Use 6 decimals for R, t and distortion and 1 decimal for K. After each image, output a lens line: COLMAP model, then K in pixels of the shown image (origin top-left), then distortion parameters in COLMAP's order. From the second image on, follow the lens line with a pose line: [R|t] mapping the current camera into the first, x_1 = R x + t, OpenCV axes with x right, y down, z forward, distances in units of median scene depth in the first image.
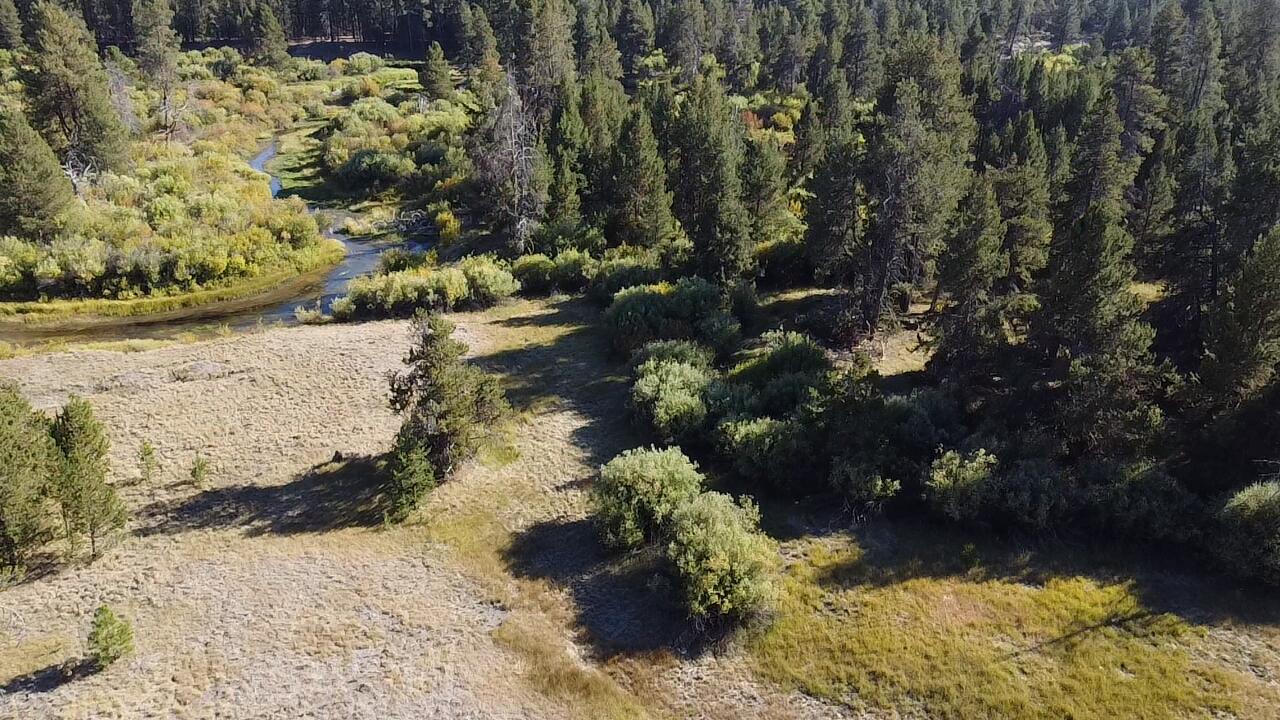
lens RADIAL K [[965.3, 0, 631.1], [0, 965.3, 363.7], [0, 0, 1]] dist [-0.011903, 0.008221]
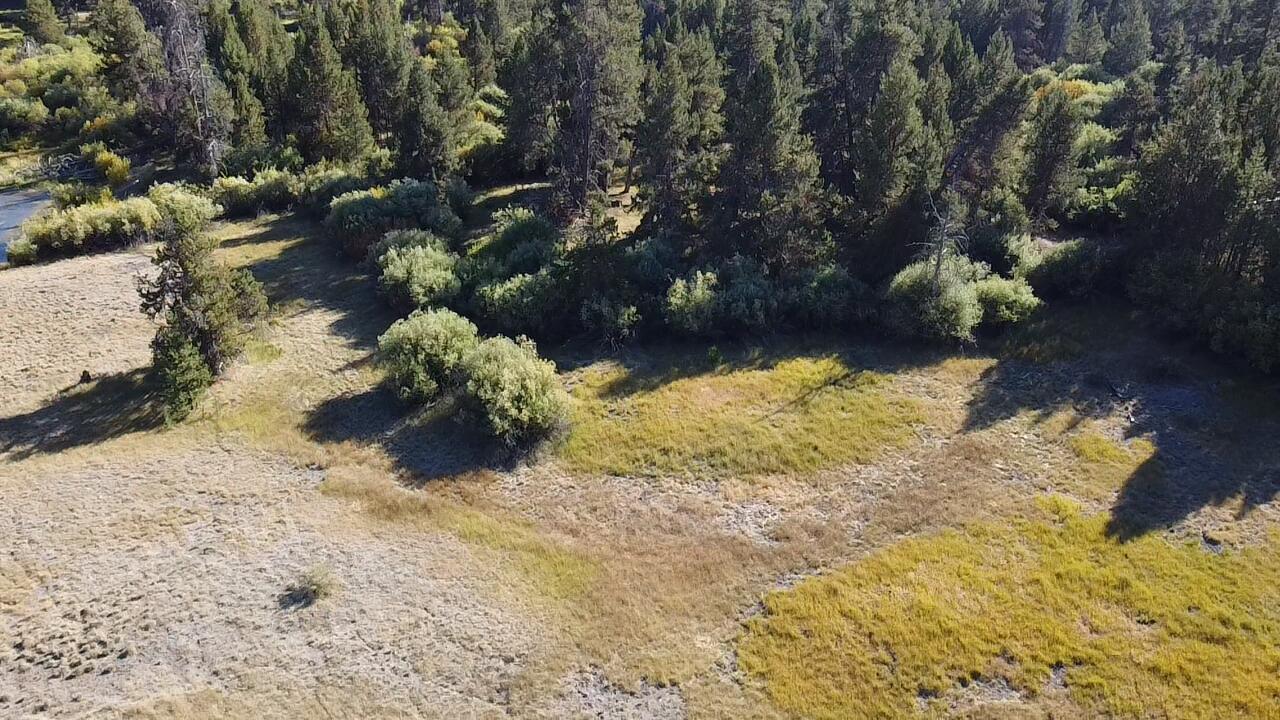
lens RADIAL K [[965.3, 0, 642.7], [0, 965.3, 365.2], [0, 0, 1]] dist [-0.011903, 0.008221]
pose [[0.927693, -0.159648, 0.337489, -0.099134], [0.143000, 0.986967, 0.073802, 0.081180], [-0.344872, -0.020205, 0.938432, -0.065005]]
